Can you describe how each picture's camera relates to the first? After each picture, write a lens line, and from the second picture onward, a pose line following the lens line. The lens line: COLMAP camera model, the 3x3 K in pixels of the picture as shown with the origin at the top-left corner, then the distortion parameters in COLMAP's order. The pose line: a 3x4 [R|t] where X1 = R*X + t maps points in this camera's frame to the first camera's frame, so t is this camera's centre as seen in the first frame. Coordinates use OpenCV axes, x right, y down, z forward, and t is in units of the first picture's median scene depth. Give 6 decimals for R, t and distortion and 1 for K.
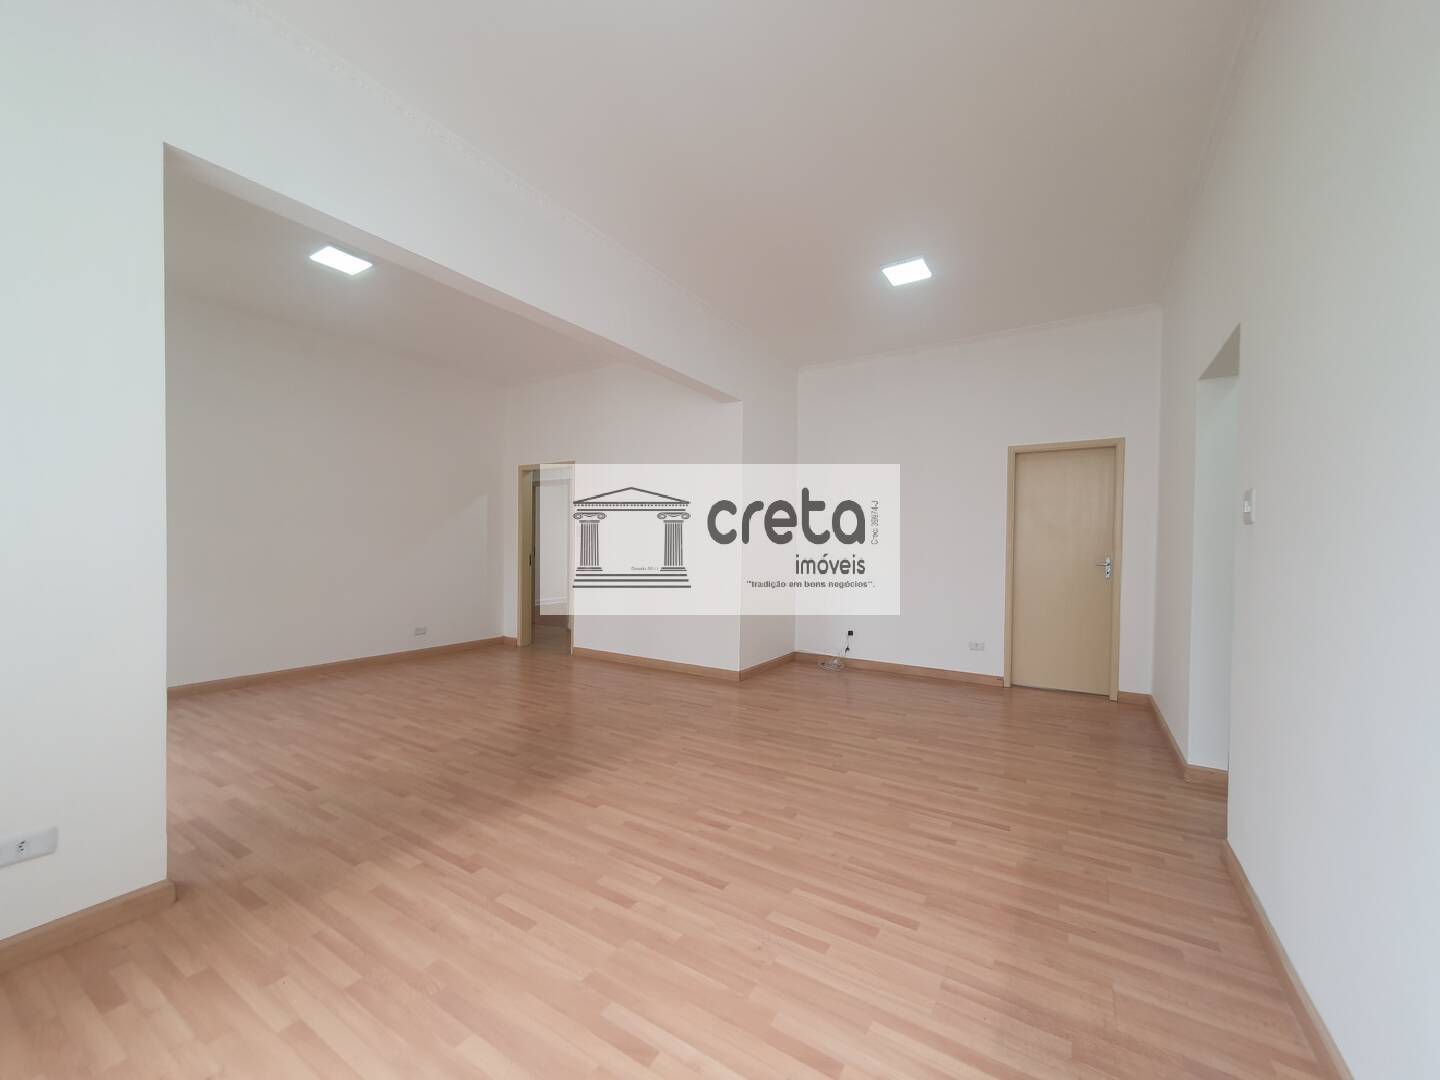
lens RADIAL K [[571.1, 0, 728.5], [0, 571.1, 546.3], [0, 0, 1]] dist [0.006593, 0.001259]
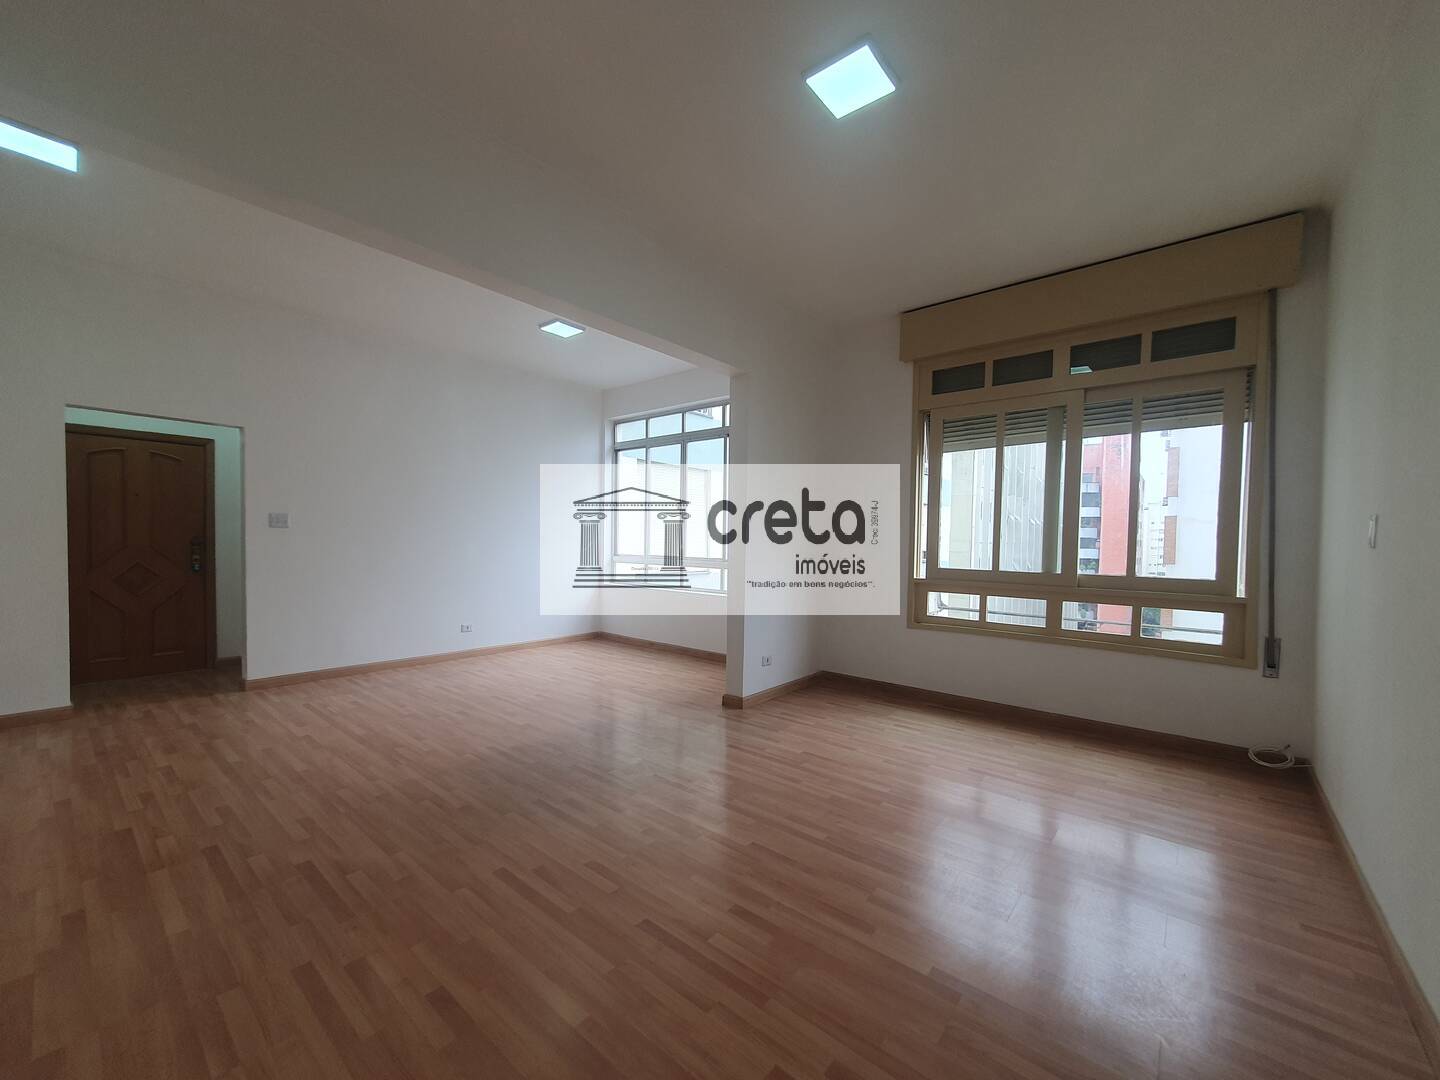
lens RADIAL K [[571.1, 0, 721.0], [0, 571.1, 554.2], [0, 0, 1]] dist [0.006593, 0.001259]
pose [[-0.987477, -0.031887, 0.154508, -0.823205], [-0.027230, 0.999112, 0.032164, -0.033794], [-0.155397, 0.027554, -0.987468, 2.070938]]
